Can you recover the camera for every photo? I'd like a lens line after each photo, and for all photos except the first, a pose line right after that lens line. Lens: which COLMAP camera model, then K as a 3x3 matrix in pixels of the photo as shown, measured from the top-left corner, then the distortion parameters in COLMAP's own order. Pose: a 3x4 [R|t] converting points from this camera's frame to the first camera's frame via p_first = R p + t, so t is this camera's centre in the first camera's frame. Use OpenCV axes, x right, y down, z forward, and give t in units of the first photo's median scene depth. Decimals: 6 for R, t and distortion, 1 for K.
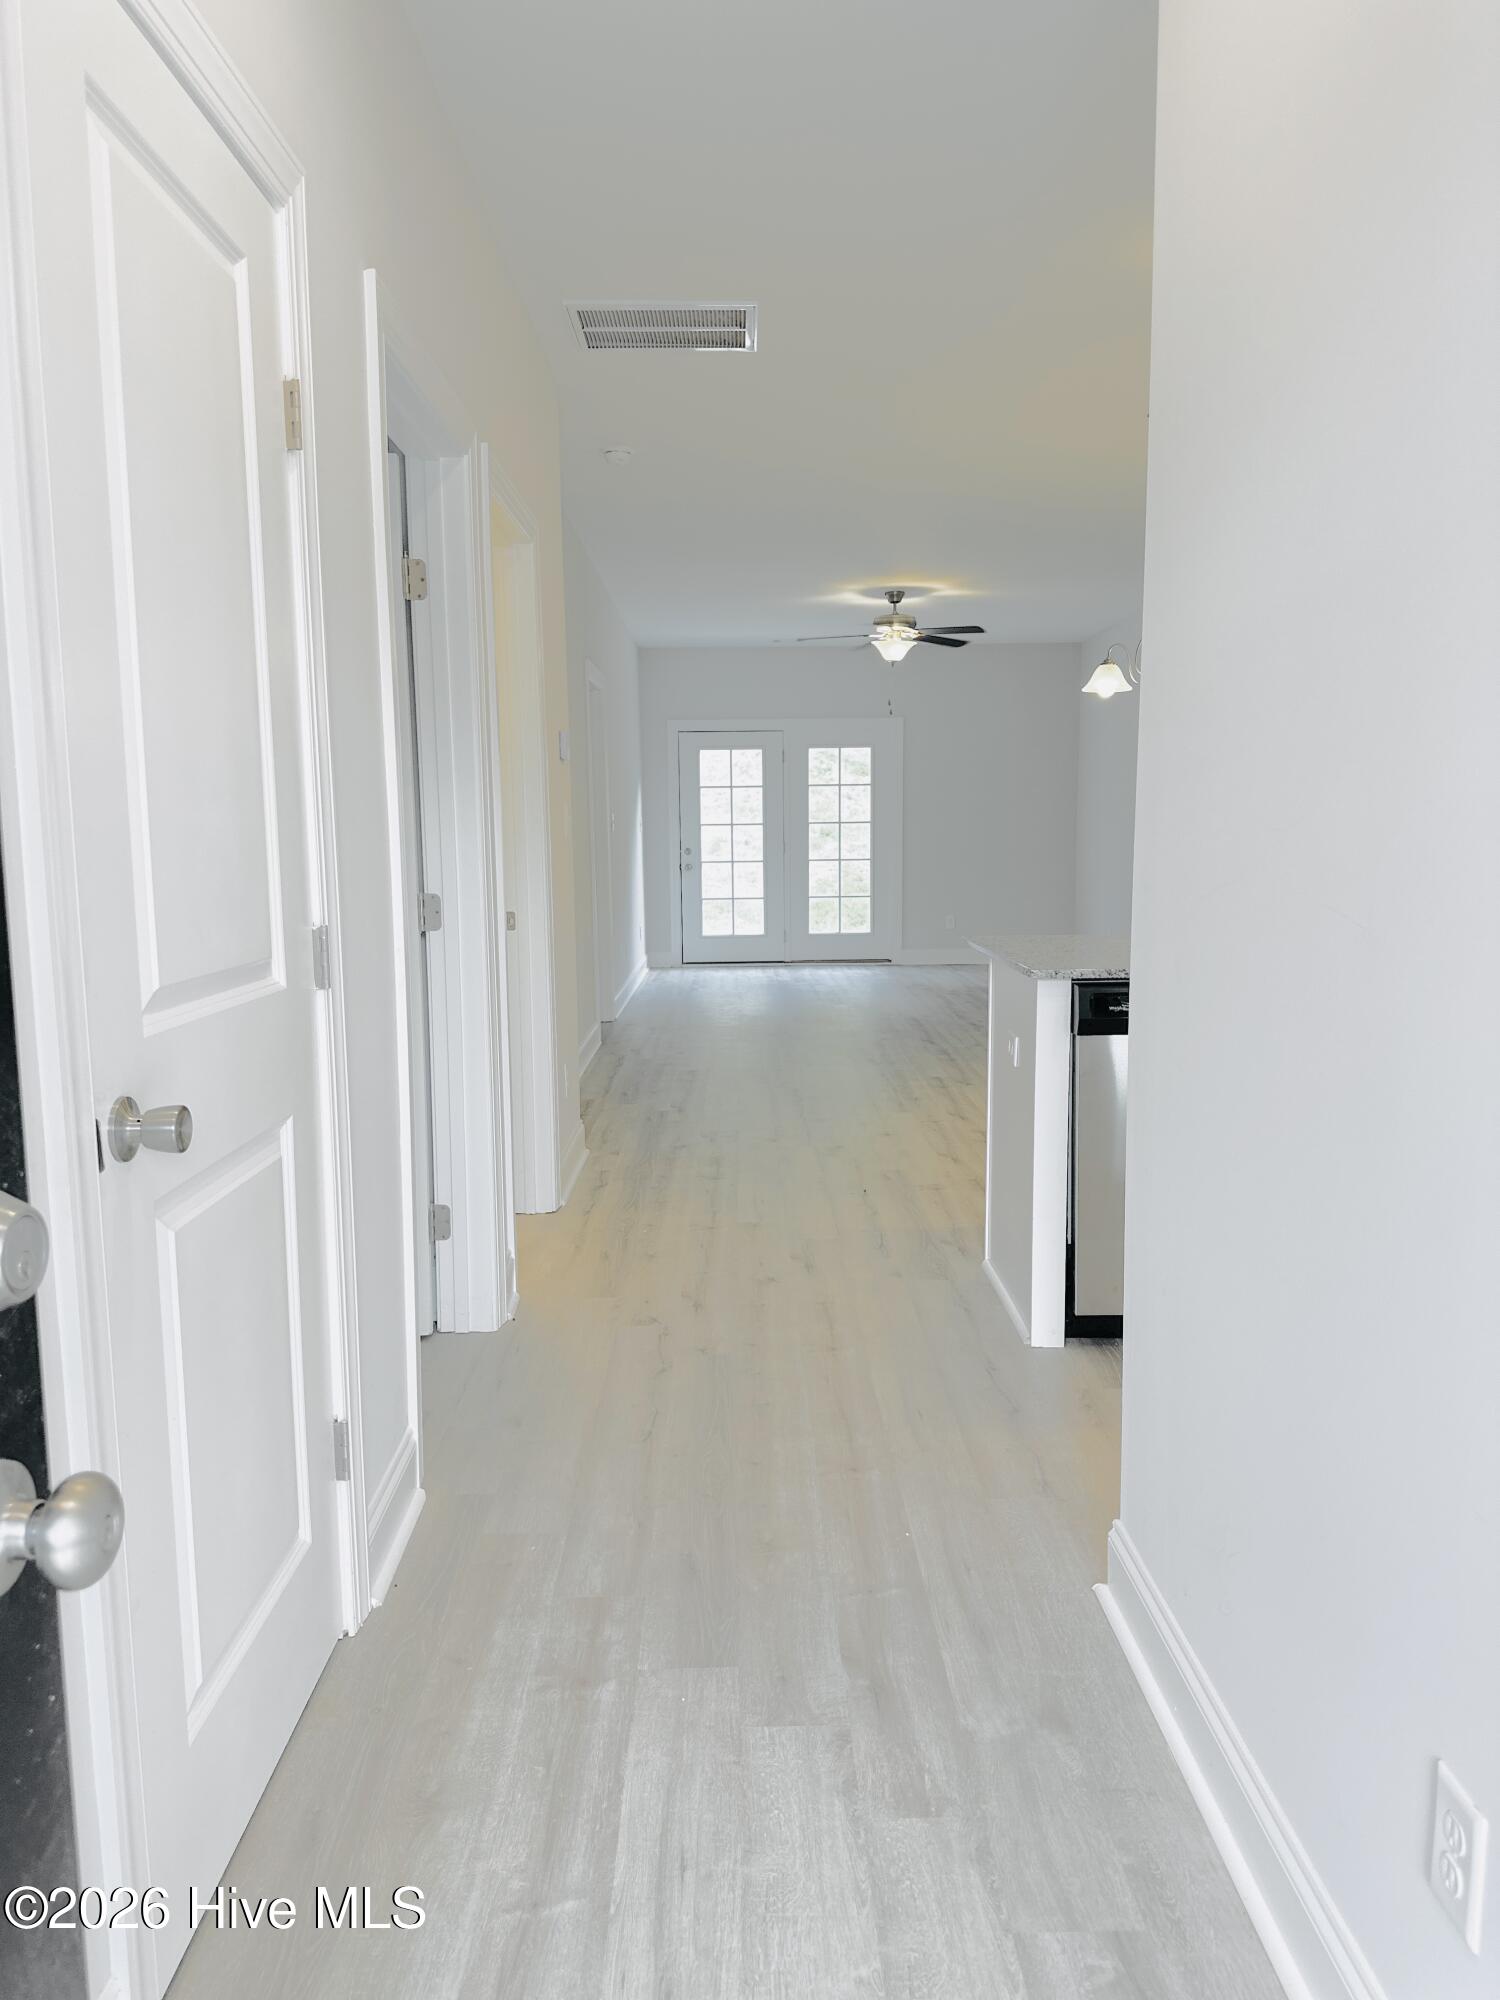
lens RADIAL K [[1395.7, 0, 750.0], [0, 1395.7, 1000.0], [0, 0, 1]] dist [0.177244, 0.000116]
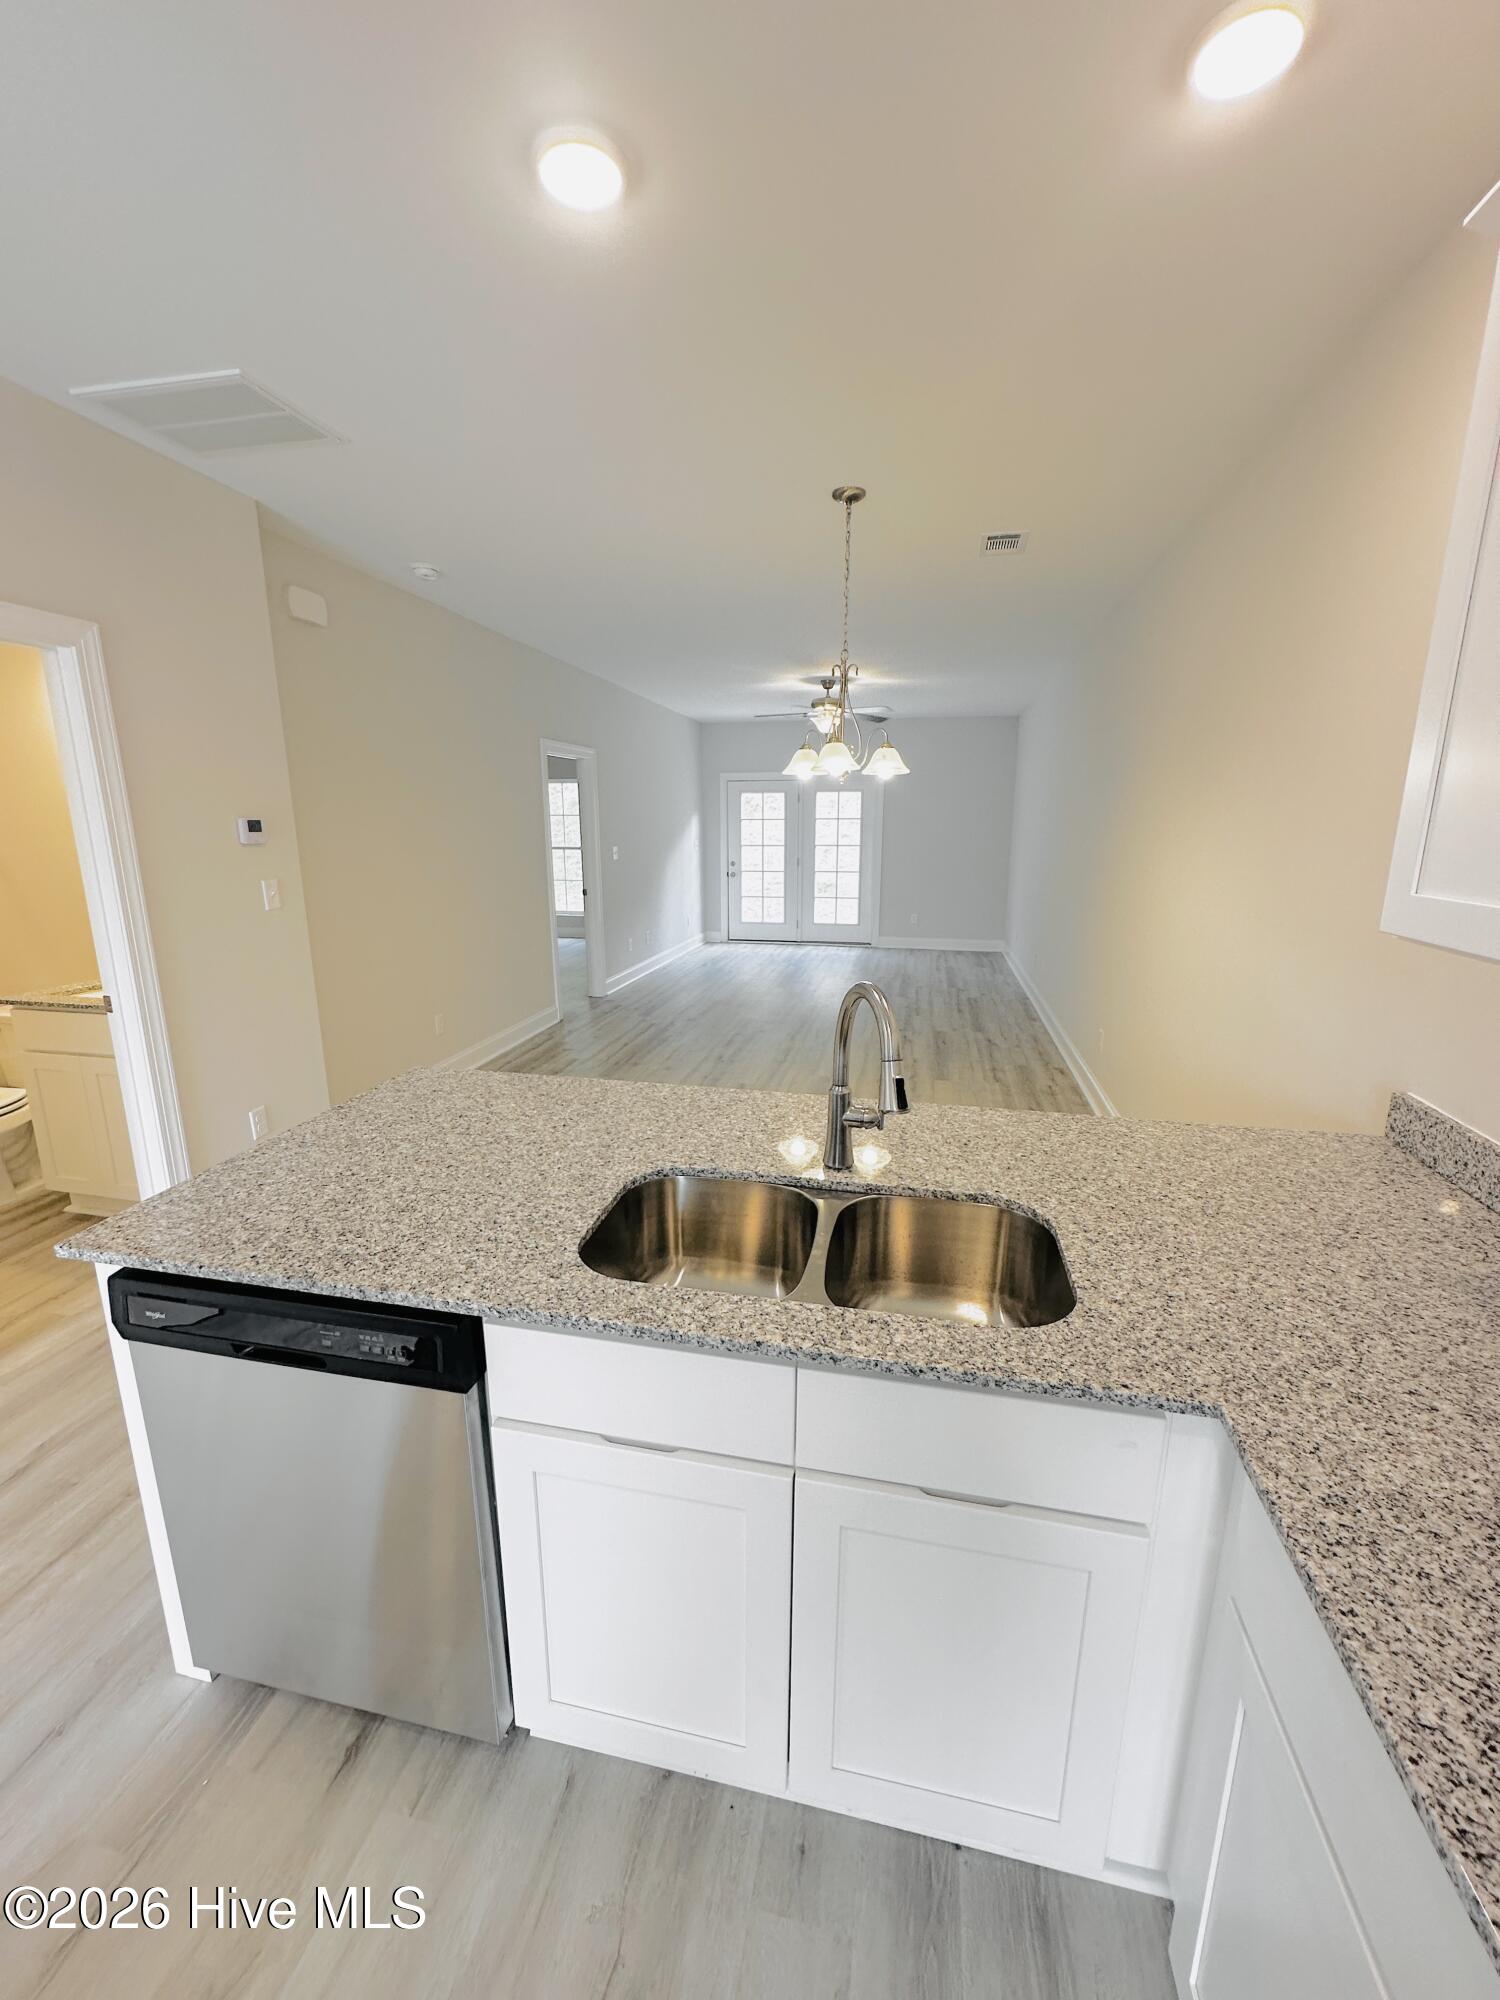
lens RADIAL K [[797.3, 0, 750.0], [0, 797.3, 1000.0], [0, 0, 1]] dist [-0.002286, 0.000492]
pose [[0.975599, 0.057824, -0.211810, 0.159612], [-0.036889, 0.994152, 0.101490, -0.050552], [0.216440, -0.091200, 0.972027, 0.185130]]
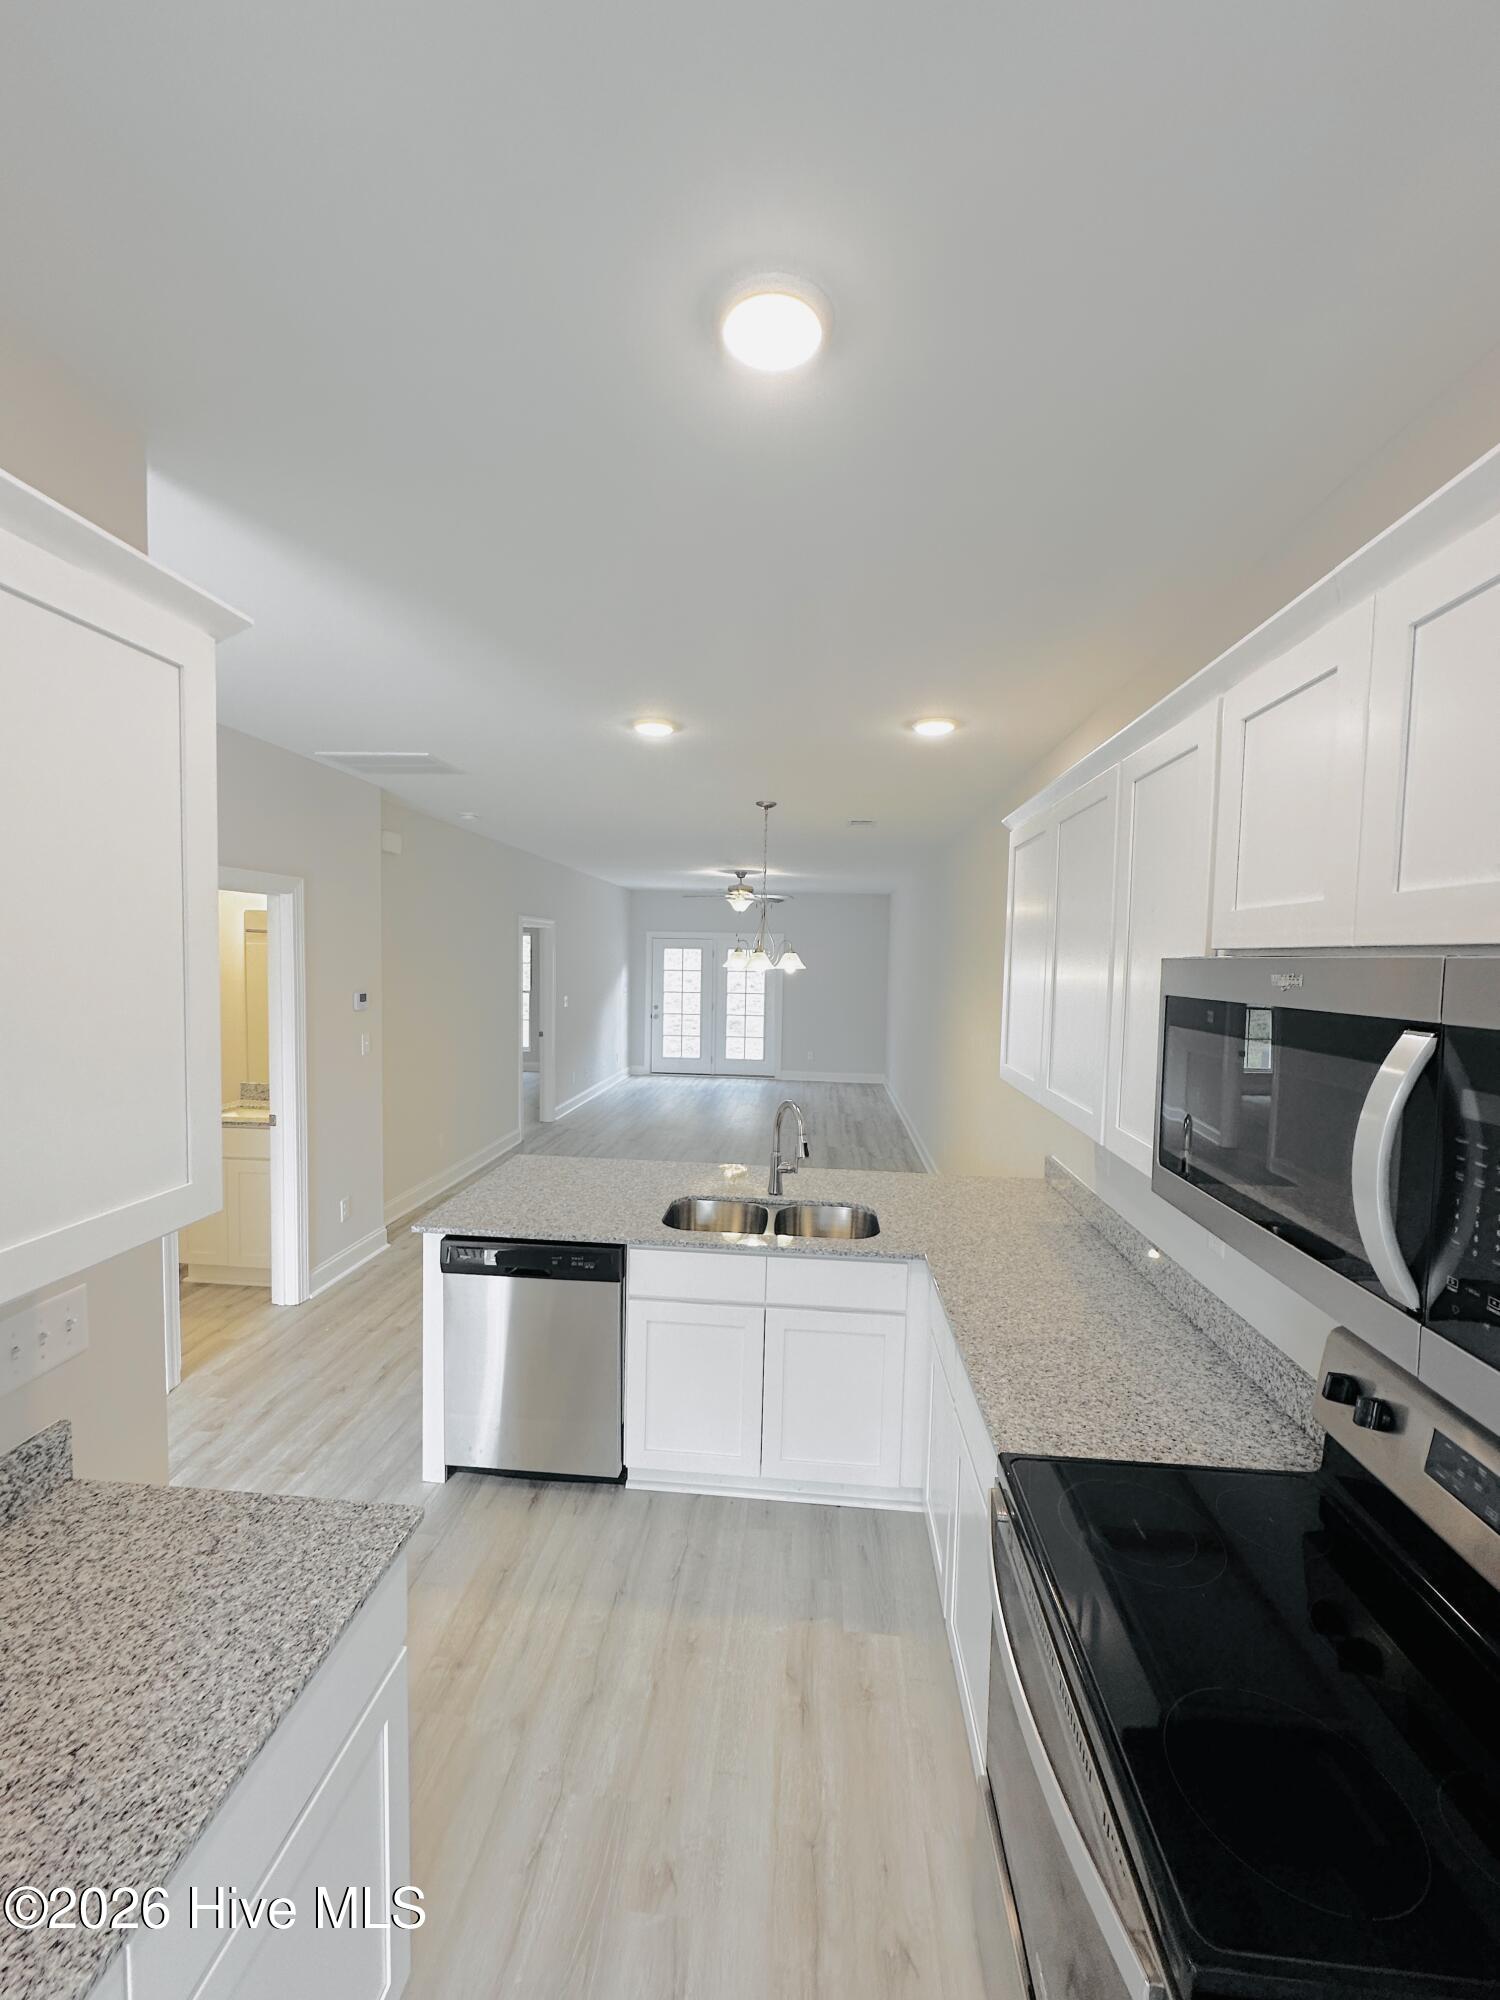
lens RADIAL K [[797.3, 0, 750.0], [0, 797.3, 1000.0], [0, 0, 1]] dist [-0.002286, 0.000492]
pose [[0.994886, 0.036387, -0.094217, 0.161552], [-0.042786, 0.996848, -0.066810, -0.056014], [0.091489, 0.070499, 0.993307, 0.052689]]
